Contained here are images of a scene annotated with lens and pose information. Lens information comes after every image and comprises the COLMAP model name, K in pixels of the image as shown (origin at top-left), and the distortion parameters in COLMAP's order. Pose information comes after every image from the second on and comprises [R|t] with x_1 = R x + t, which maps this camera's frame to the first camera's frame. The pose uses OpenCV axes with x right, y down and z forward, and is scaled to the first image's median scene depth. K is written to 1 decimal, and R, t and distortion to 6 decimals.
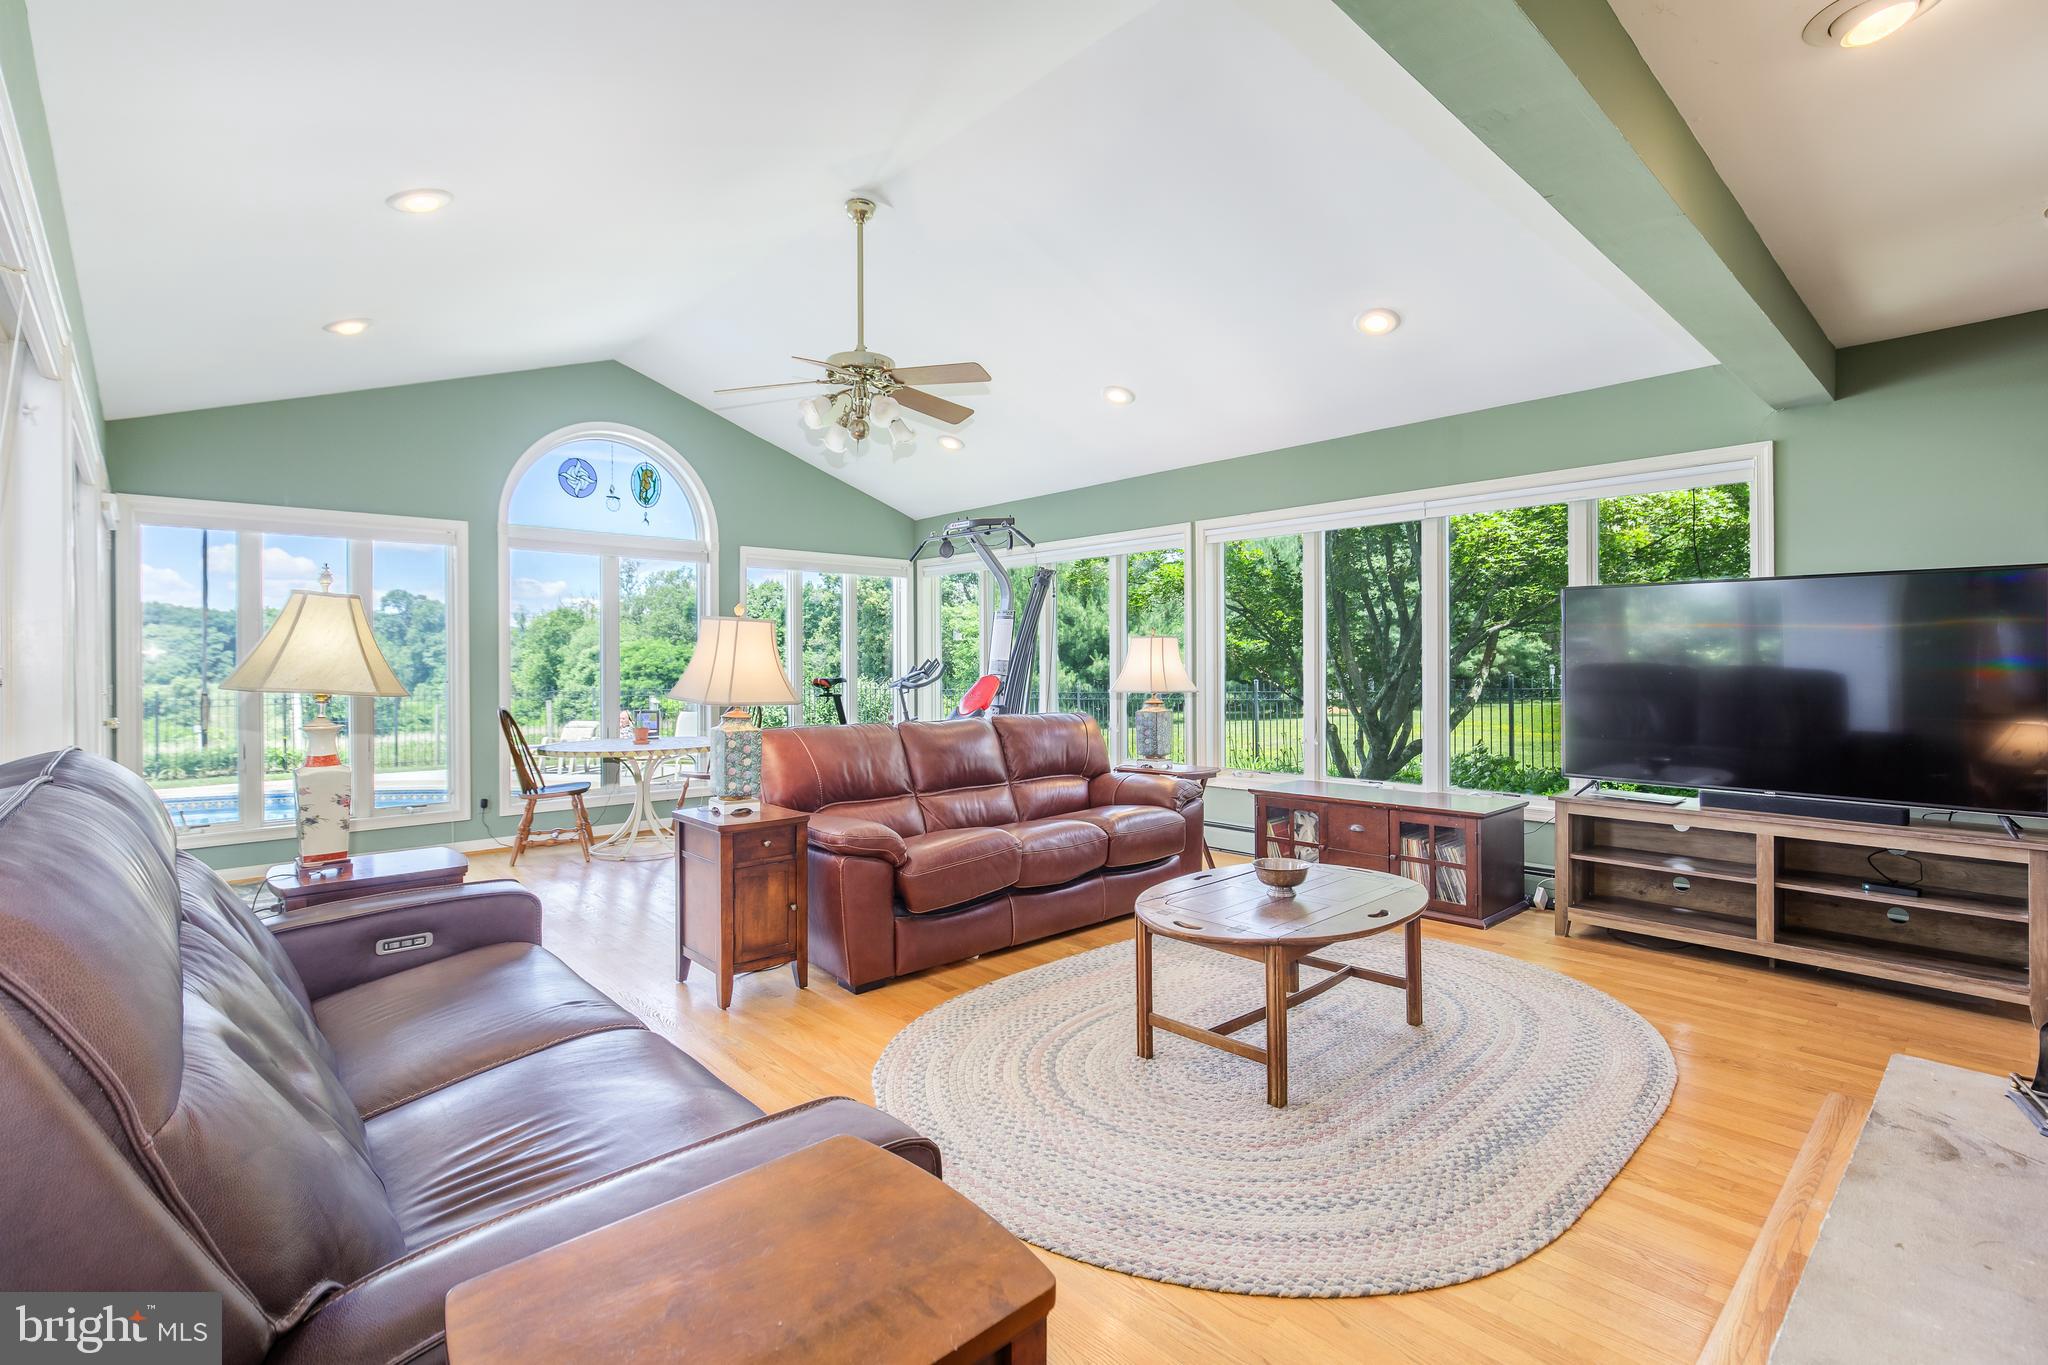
lens RADIAL K [[944.0, 0, 1011.1], [0, 944.0, 648.8], [0, 0, 1]] dist [0.001241, 0.000832]
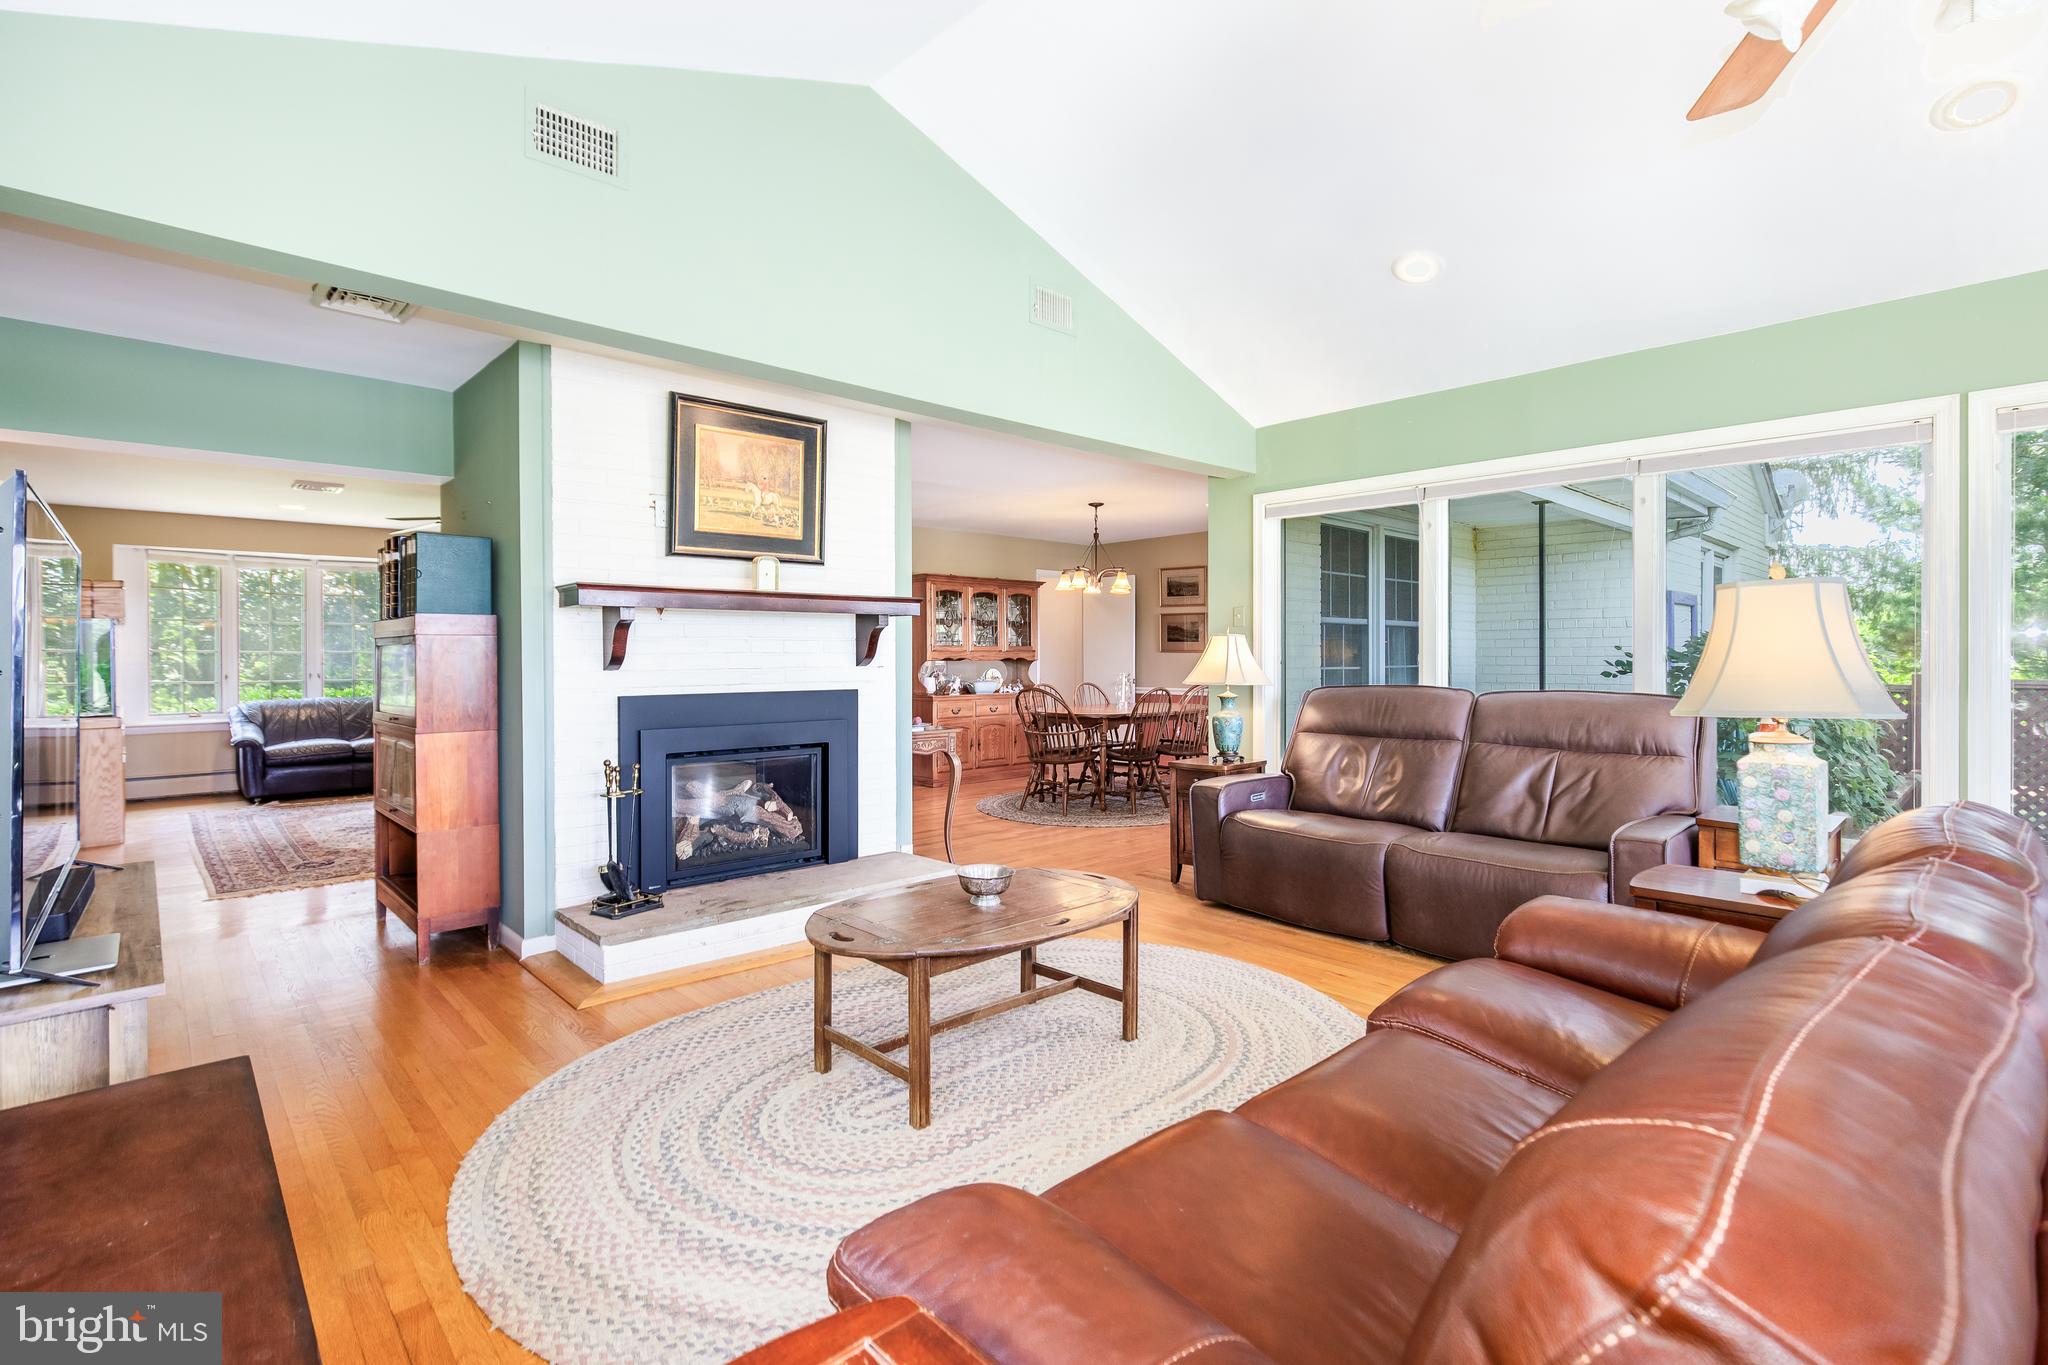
lens RADIAL K [[946.7, 0, 1010.6], [0, 946.7, 662.0], [0, 0, 1]] dist [-0.015120, 0.006461]
pose [[-0.999959, 0.008825, -0.002119, 0.195147], [0.008838, 0.999942, -0.006118, 0.018247], [0.002065, -0.006137, -0.999979, 1.467680]]
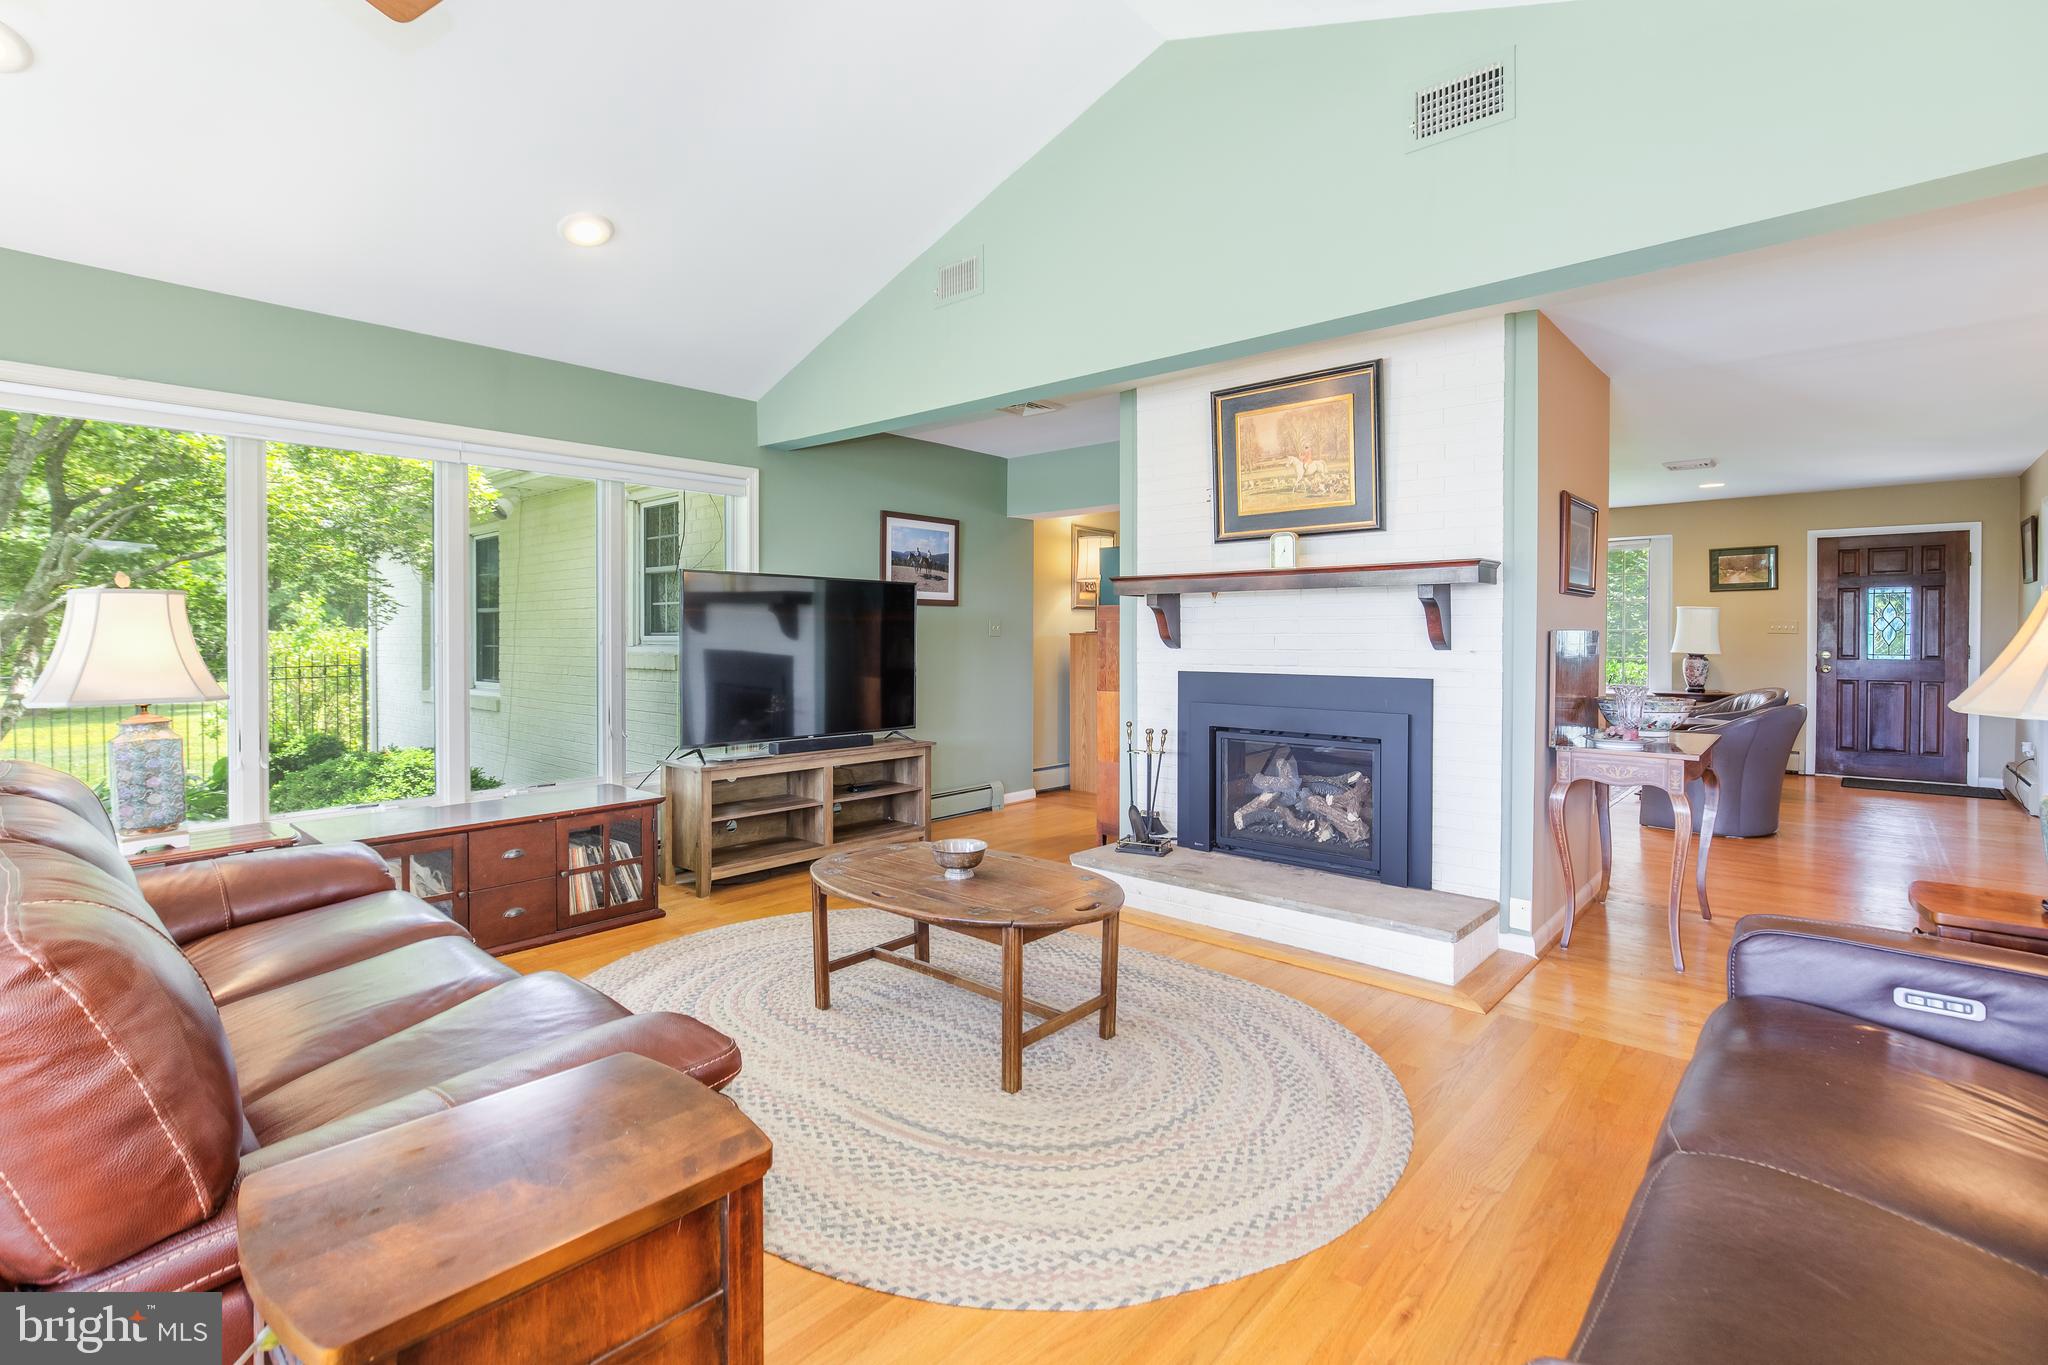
lens RADIAL K [[949.8, 0, 1003.4], [0, 949.8, 641.1], [0, 0, 1]] dist [-0.000238, 0.000241]
pose [[-0.094325, -0.000698, 0.995541, -0.527230], [-0.014219, 0.999899, -0.000647, 0.012391], [-0.995440, -0.014217, -0.094325, 0.791874]]
